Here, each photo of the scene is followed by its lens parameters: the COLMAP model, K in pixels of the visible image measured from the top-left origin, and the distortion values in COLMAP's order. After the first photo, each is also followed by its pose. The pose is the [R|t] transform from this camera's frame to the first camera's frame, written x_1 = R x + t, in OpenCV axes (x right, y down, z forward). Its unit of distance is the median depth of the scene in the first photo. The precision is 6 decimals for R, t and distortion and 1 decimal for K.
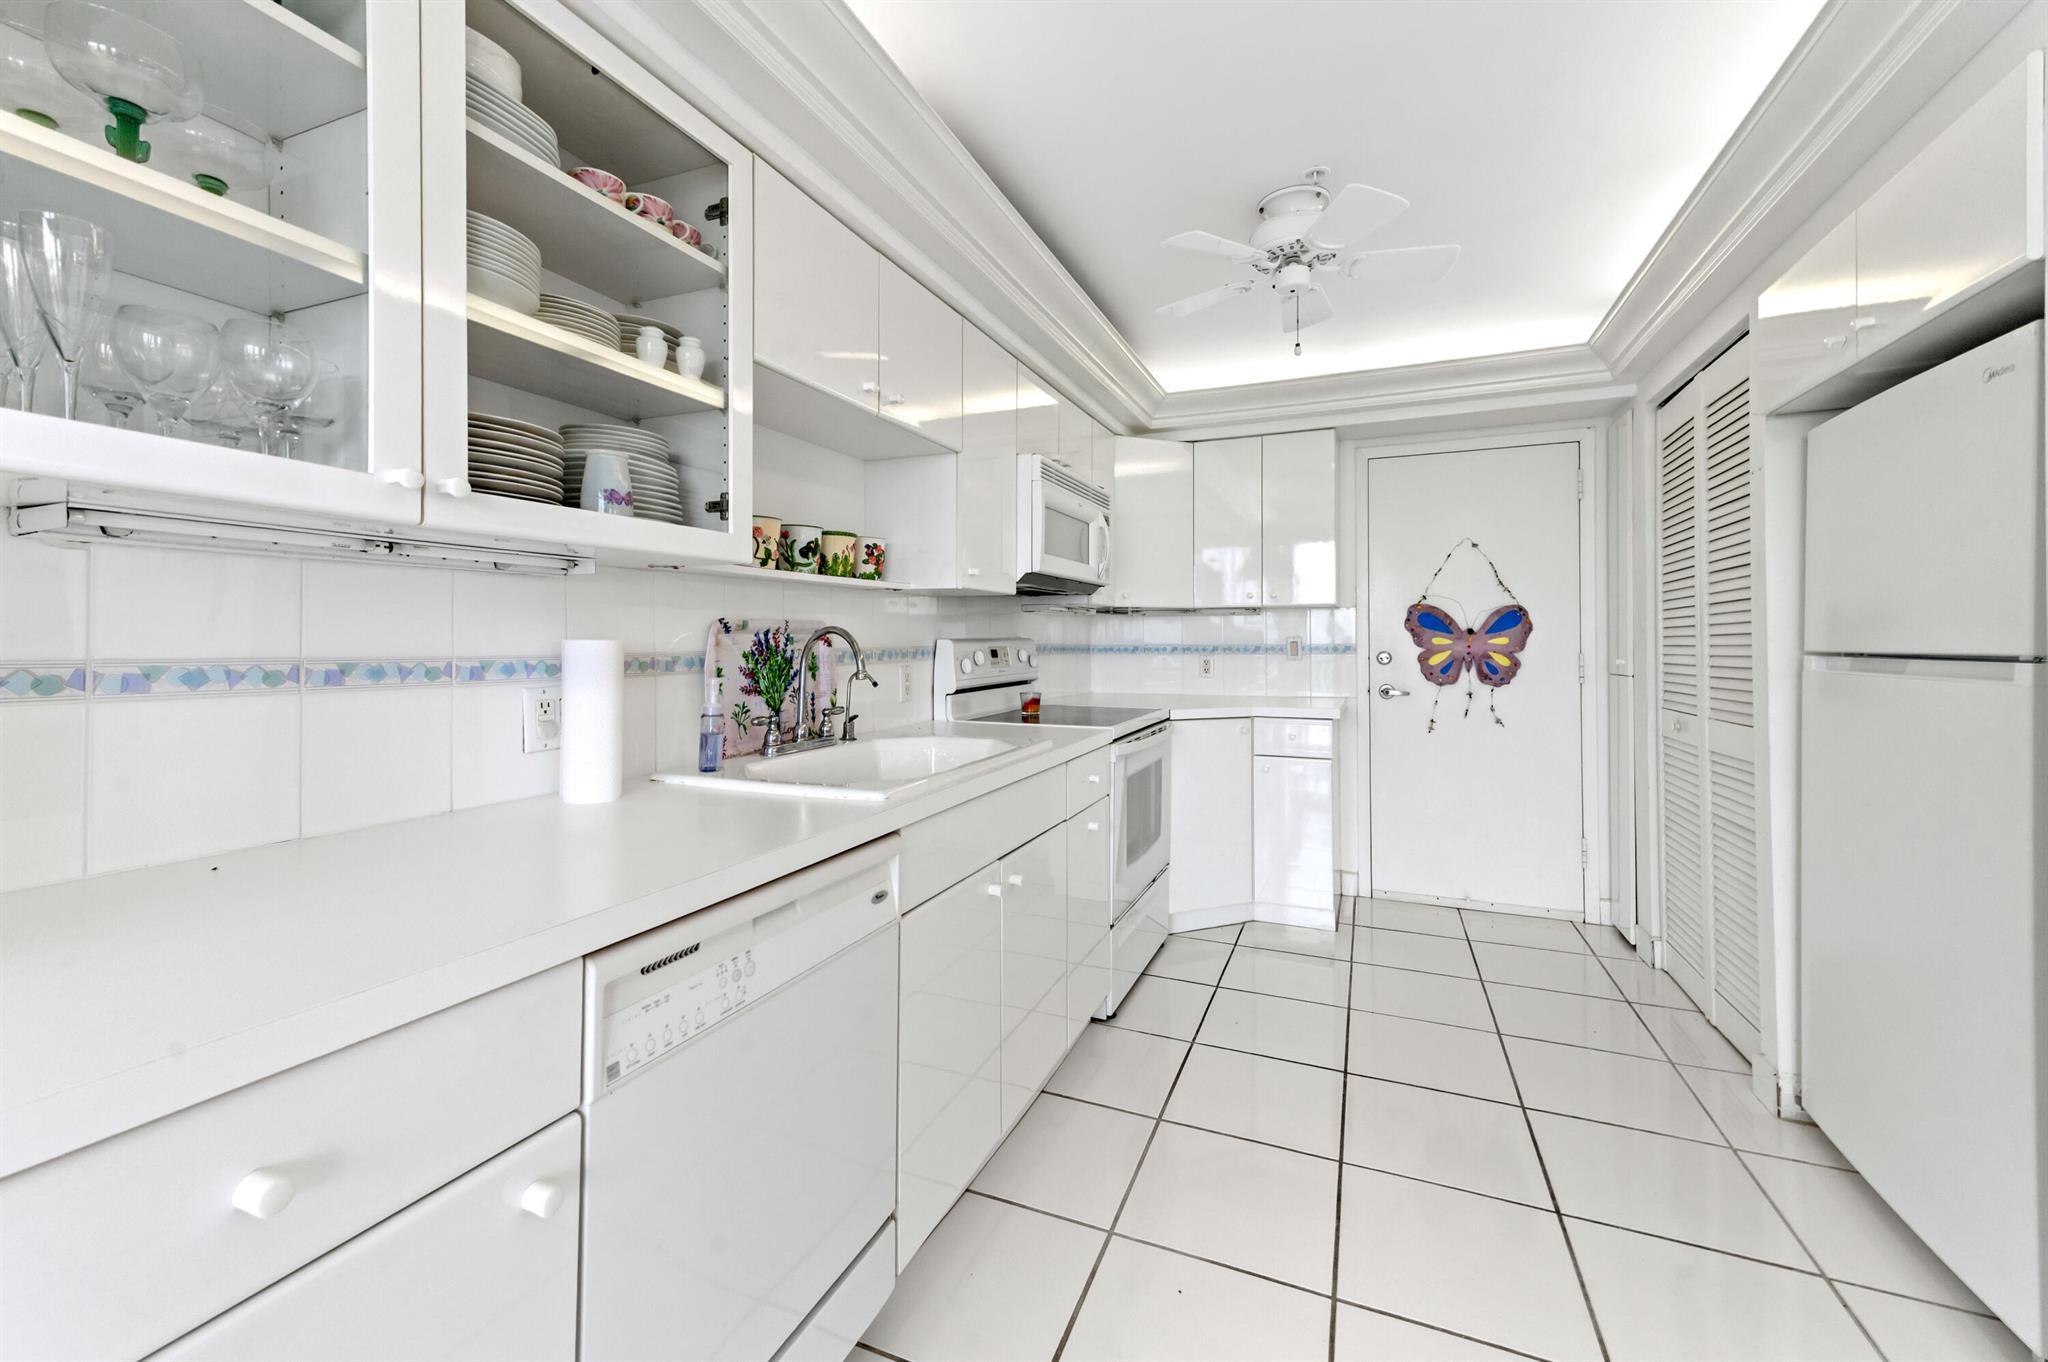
lens RADIAL K [[822.5, 0, 1019.1], [0, 822.5, 634.8], [0, 0, 1]] dist [0.006483, 0.000513]
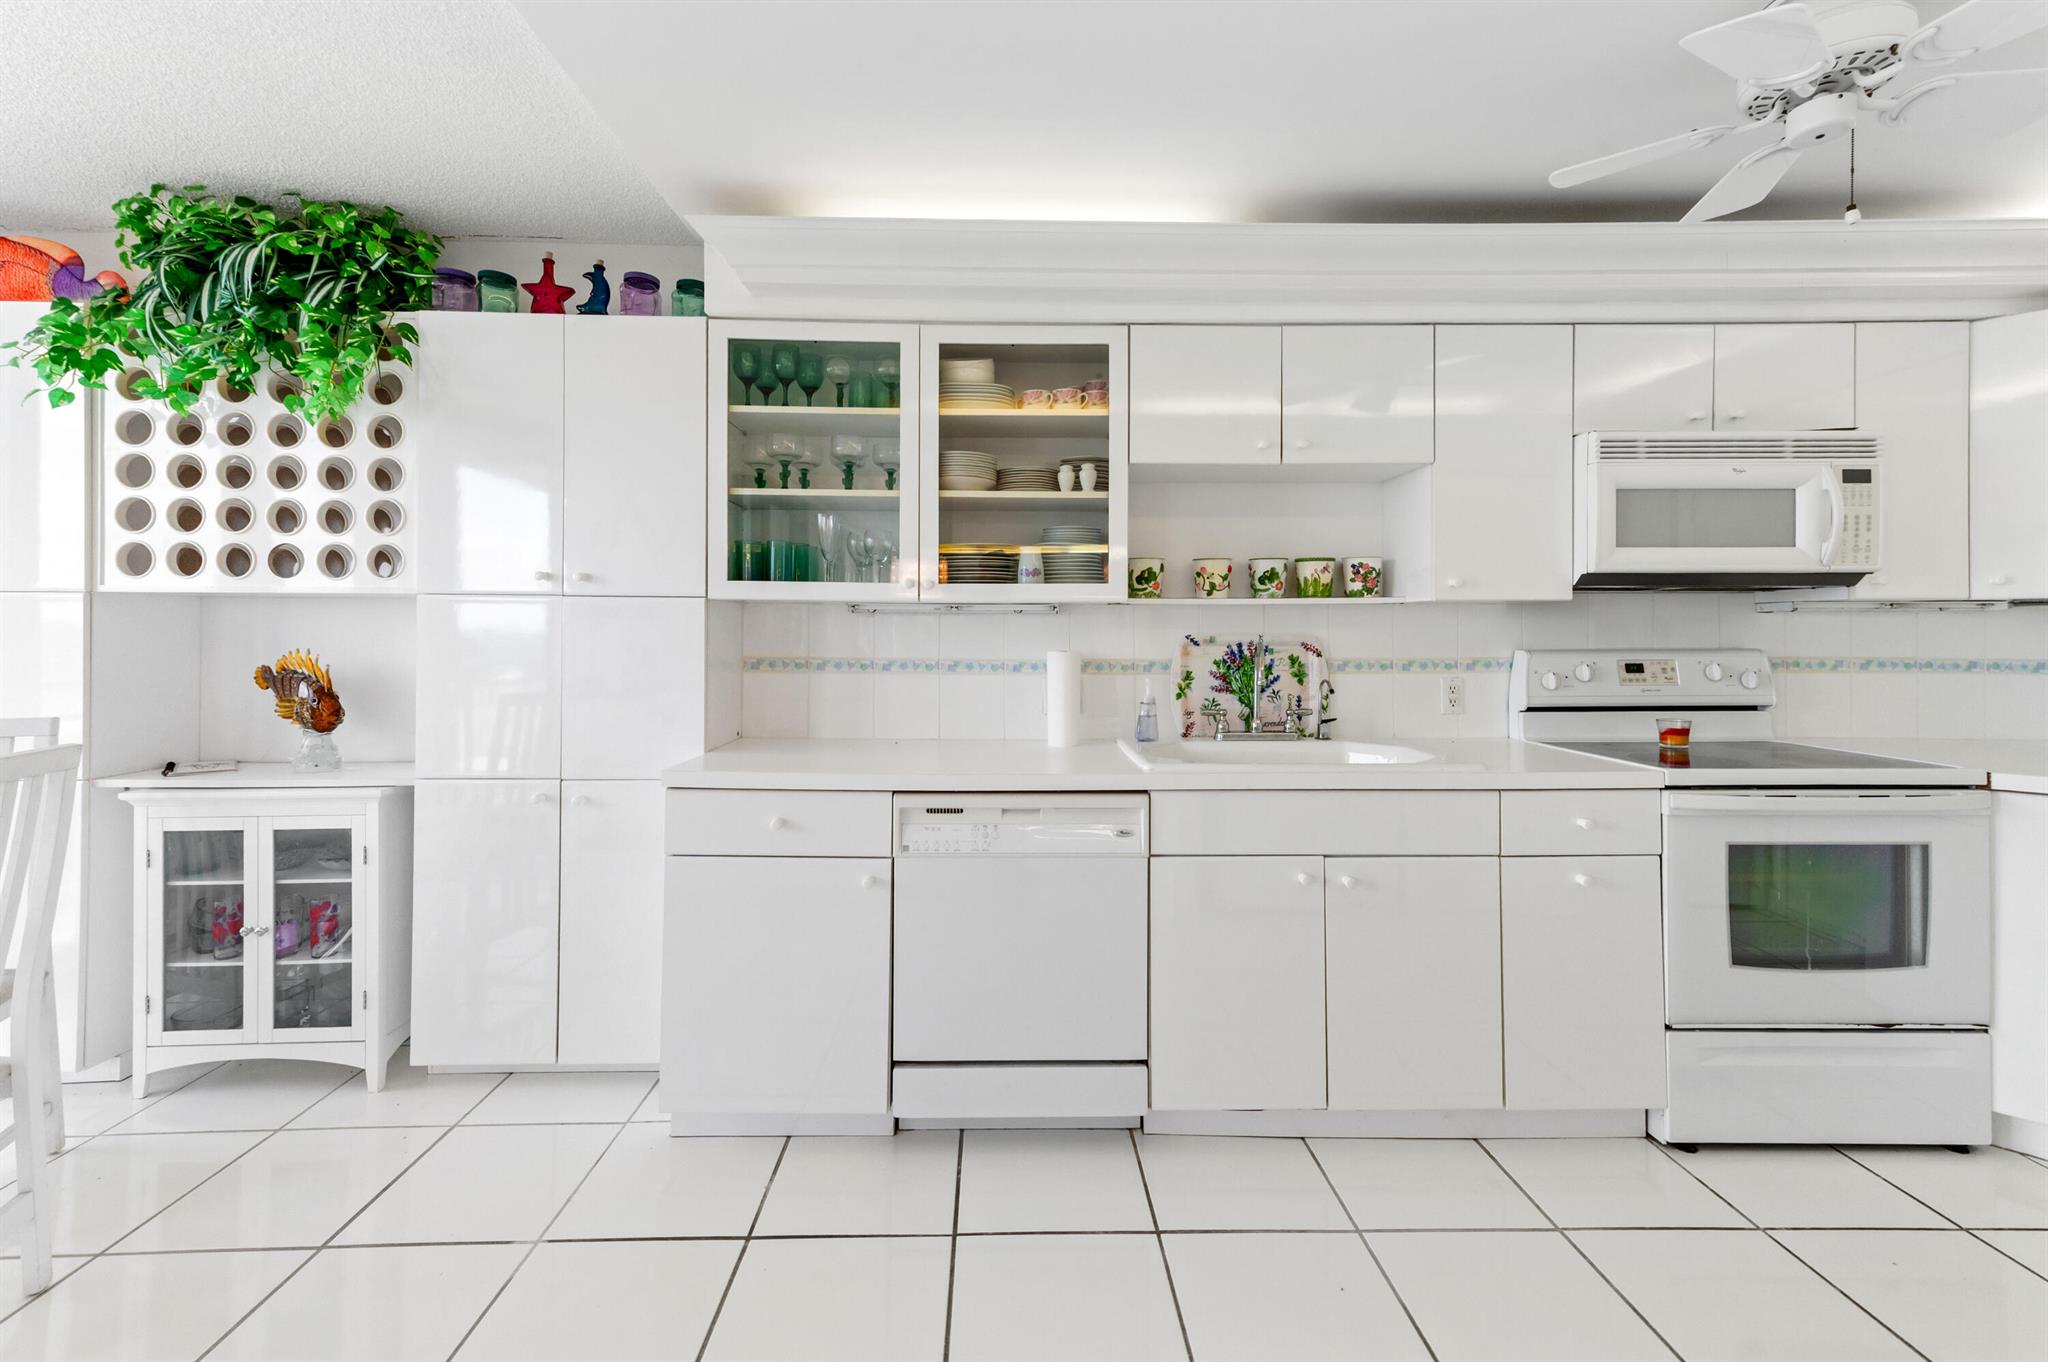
lens RADIAL K [[822.5, 0, 1000.4], [0, 822.5, 618.0], [0, 0, 1]] dist [0.006483, 0.000513]
pose [[0.411294, -0.016648, -0.911351, 0.705251], [0.005020, 0.999859, -0.015999, -0.025981], [0.911489, 0.002005, 0.411320, 0.132271]]
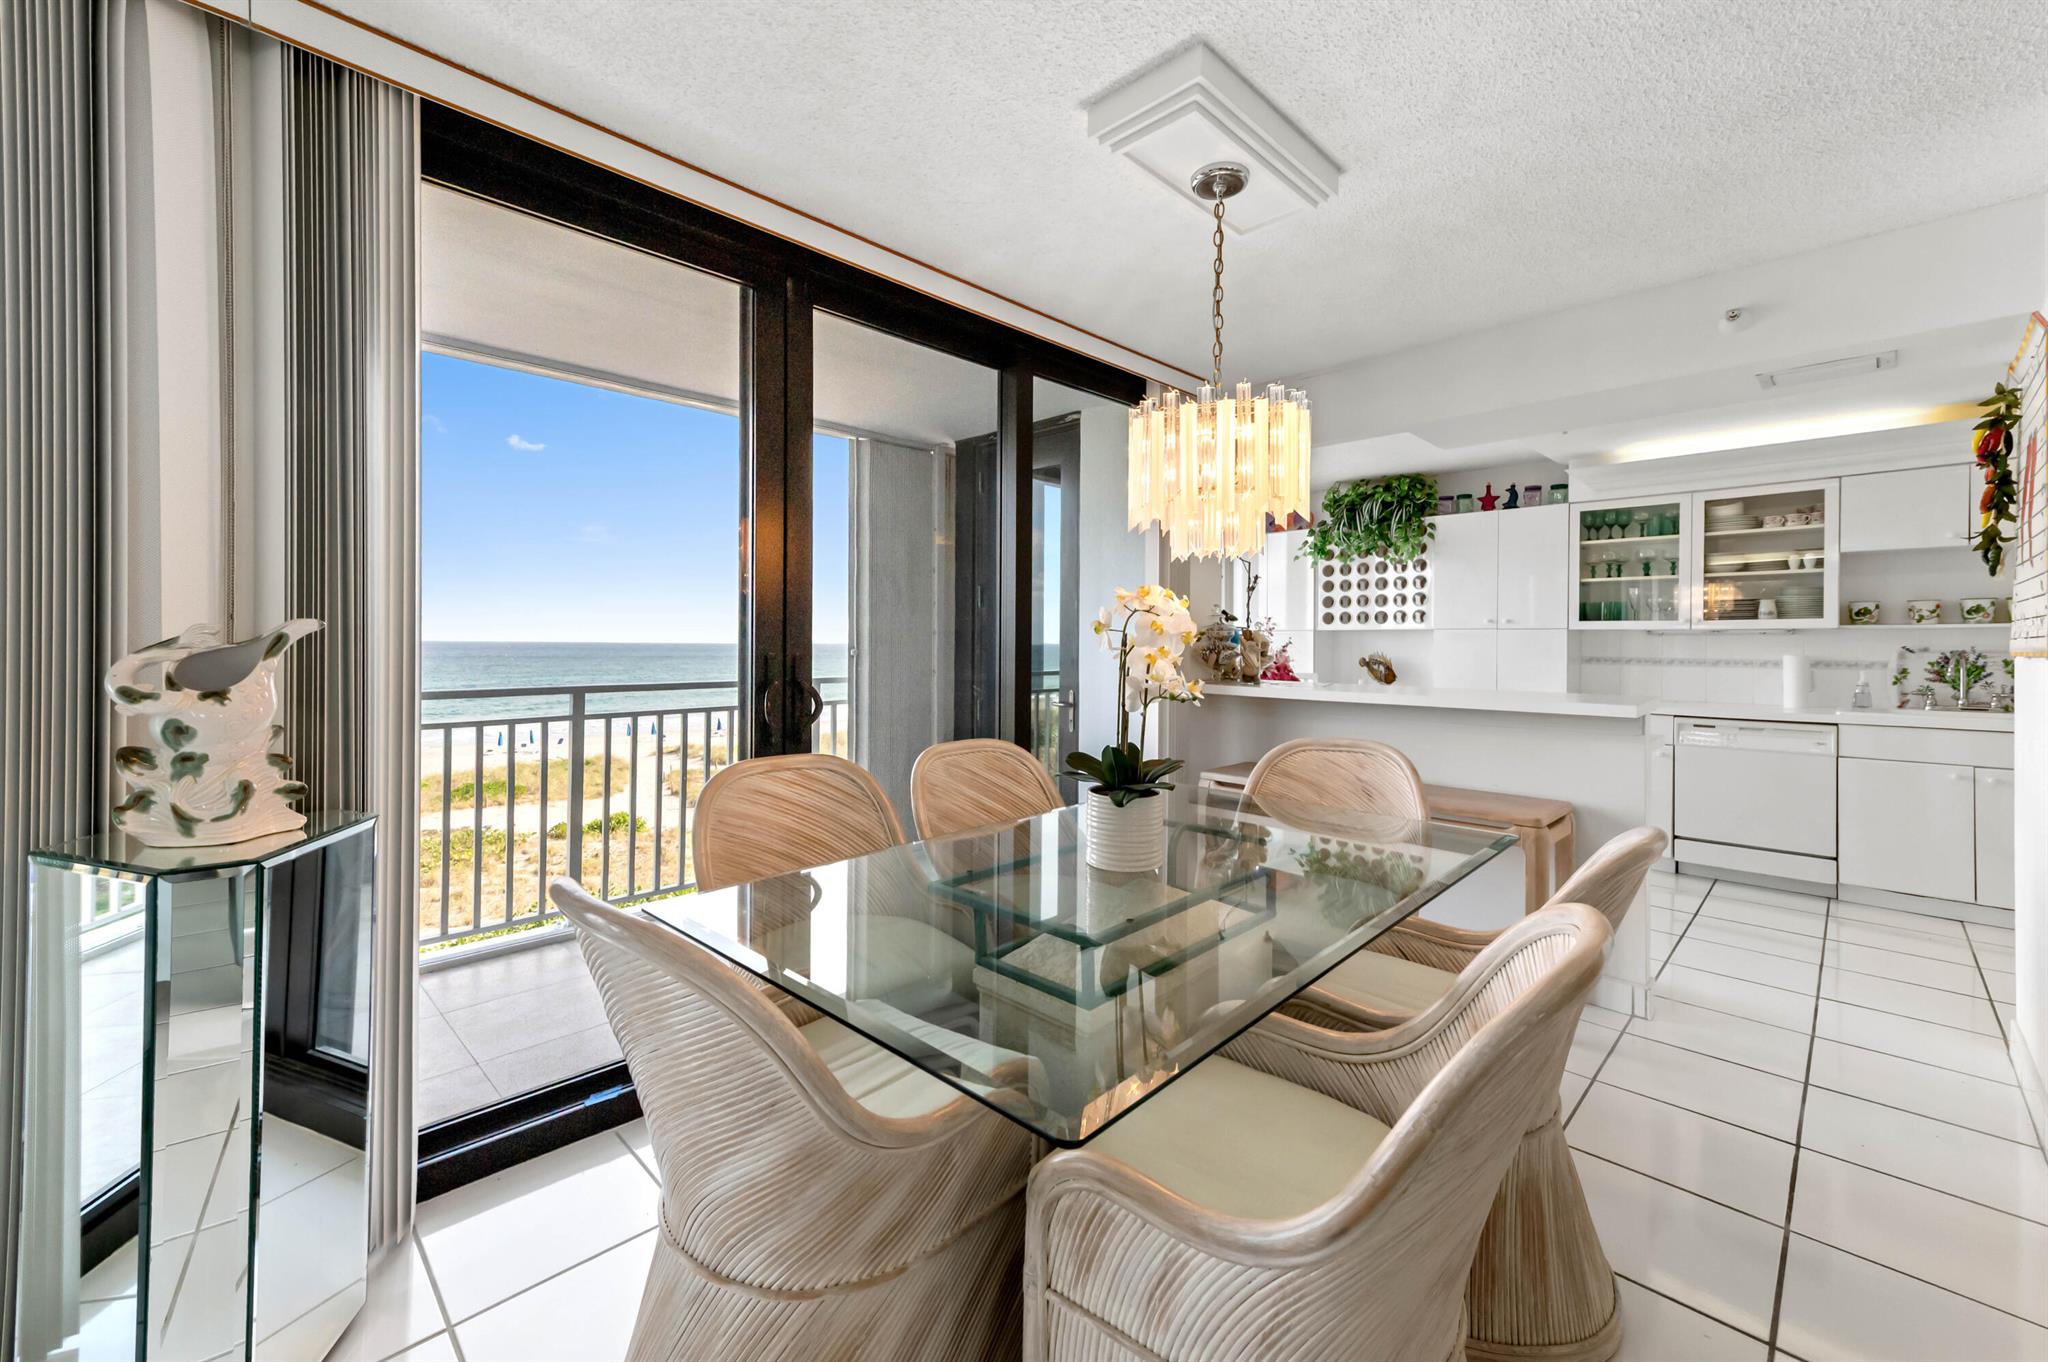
lens RADIAL K [[822.5, 0, 1021.6], [0, 822.5, 647.9], [0, 0, 1]] dist [0.006483, 0.000513]
pose [[-0.368854, -0.003574, -0.929480, 2.445592], [-0.000798, 0.999993, -0.003528, -0.005671], [0.929487, -0.000559, -0.368855, -0.386237]]
